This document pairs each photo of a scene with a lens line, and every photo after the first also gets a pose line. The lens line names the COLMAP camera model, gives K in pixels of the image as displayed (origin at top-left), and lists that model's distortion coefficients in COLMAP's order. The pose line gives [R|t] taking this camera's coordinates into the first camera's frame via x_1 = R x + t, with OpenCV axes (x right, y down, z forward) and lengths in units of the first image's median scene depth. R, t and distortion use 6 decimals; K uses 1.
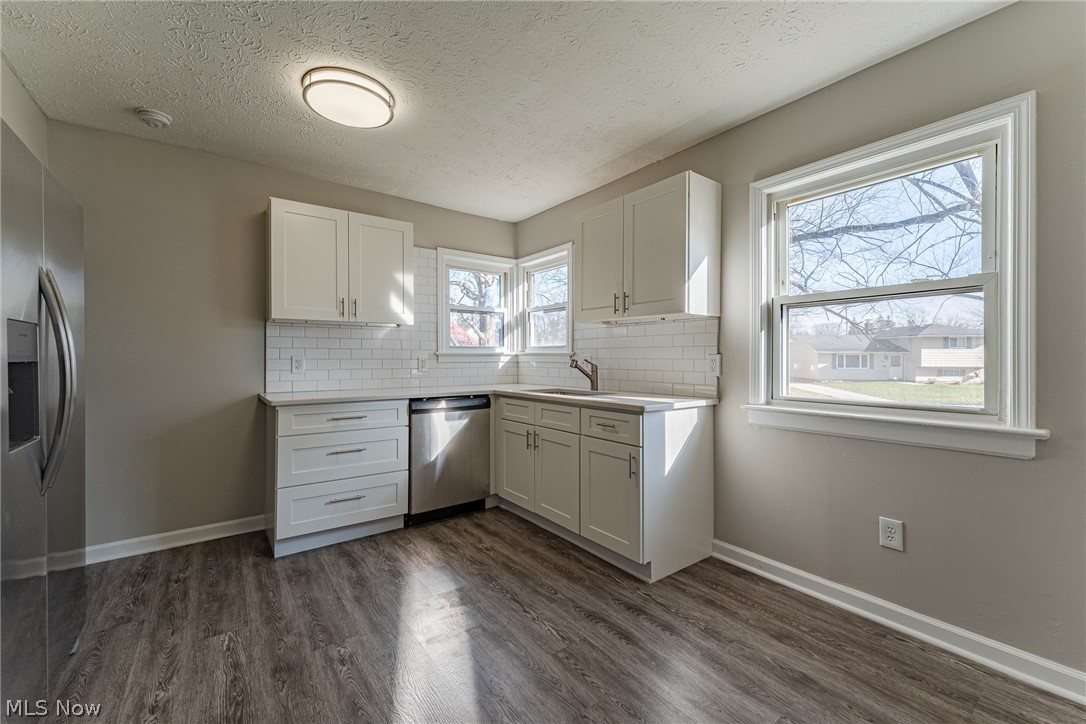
lens RADIAL K [[438.3, 0, 545.0], [0, 438.3, 358.7], [0, 0, 1]] dist [0.000603, -0.000123]
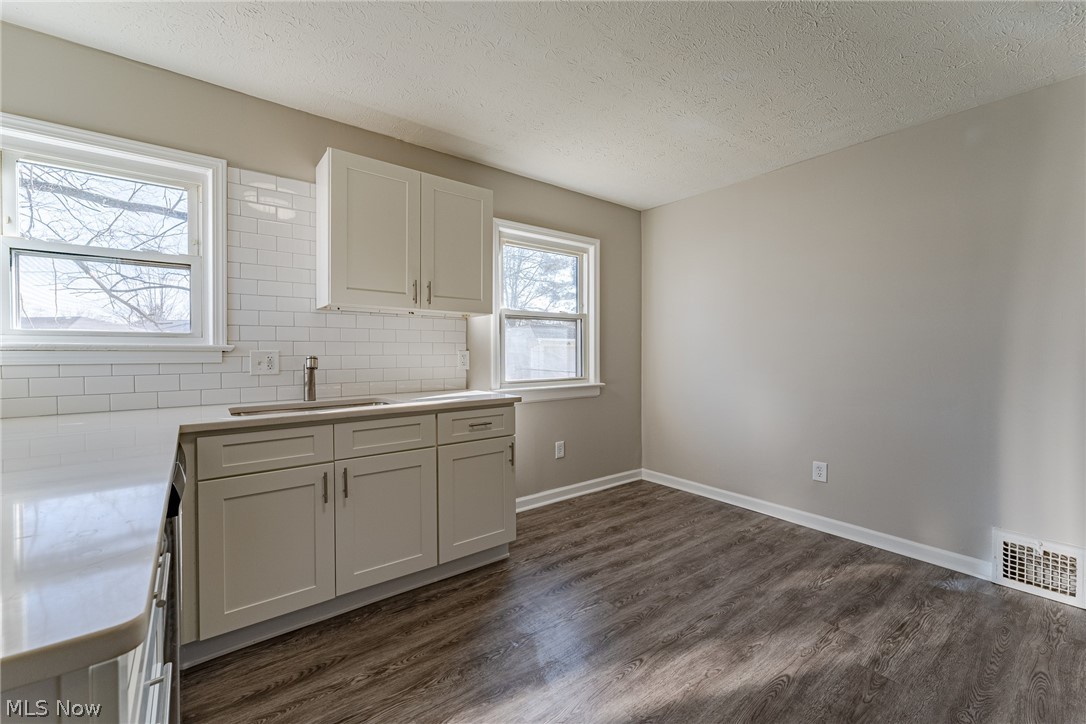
lens RADIAL K [[442.0, 0, 533.8], [0, 442.0, 357.4], [0, 0, 1]] dist [0.000107, -0.000120]
pose [[-0.004503, -0.010918, 0.999930, -0.736792], [0.005273, 0.999926, 0.010942, -0.003563], [-0.999976, 0.005321, -0.004445, 0.789715]]
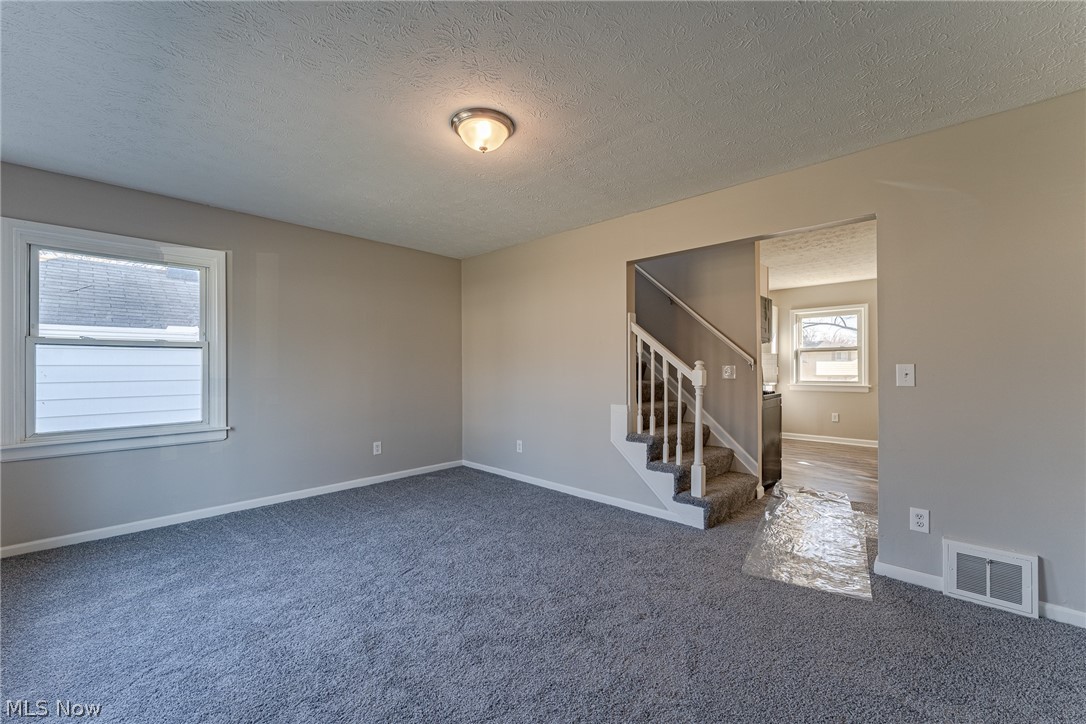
lens RADIAL K [[439.8, 0, 543.9], [0, 439.8, 366.8], [0, 0, 1]] dist [0.001592, 0.000104]
pose [[0.986716, -0.000067, 0.162454, -1.497790], [0.000961, 0.999985, -0.005421, 0.003815], [-0.162451, 0.005505, 0.986701, -1.510476]]
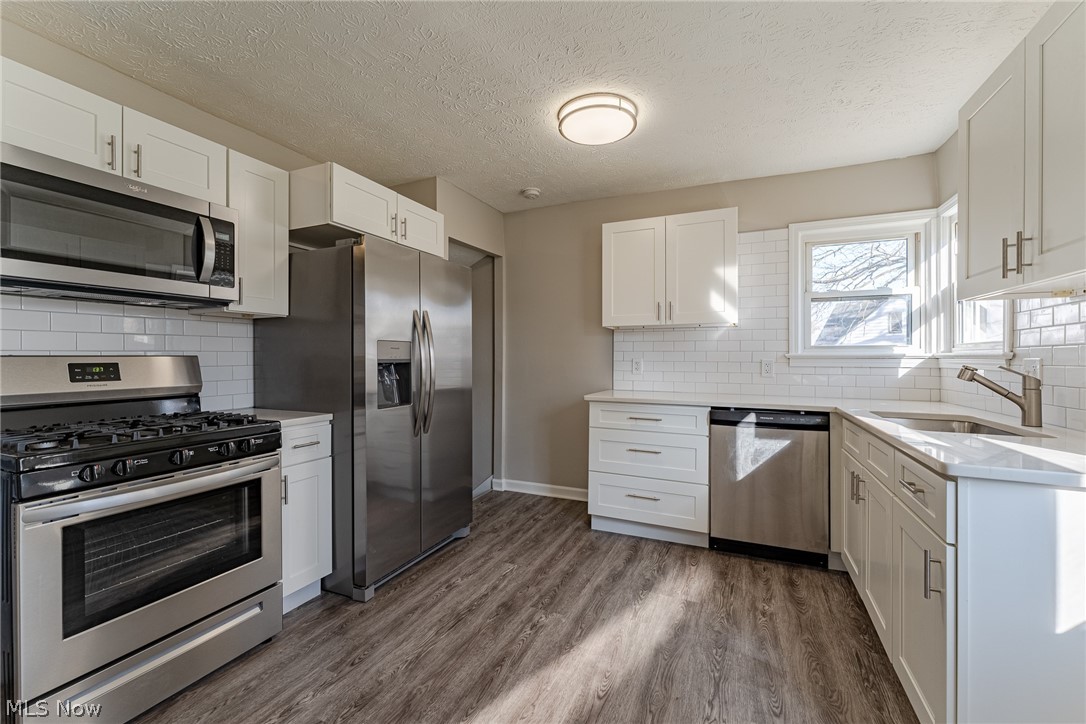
lens RADIAL K [[445.8, 0, 542.9], [0, 445.8, 358.3], [0, 0, 1]] dist [0.001361, 0.000036]
pose [[0.486062, 0.003155, -0.873919, 0.360488], [-0.004793, 0.999988, 0.000945, -0.007628], [0.873911, 0.003729, 0.486071, 0.286364]]
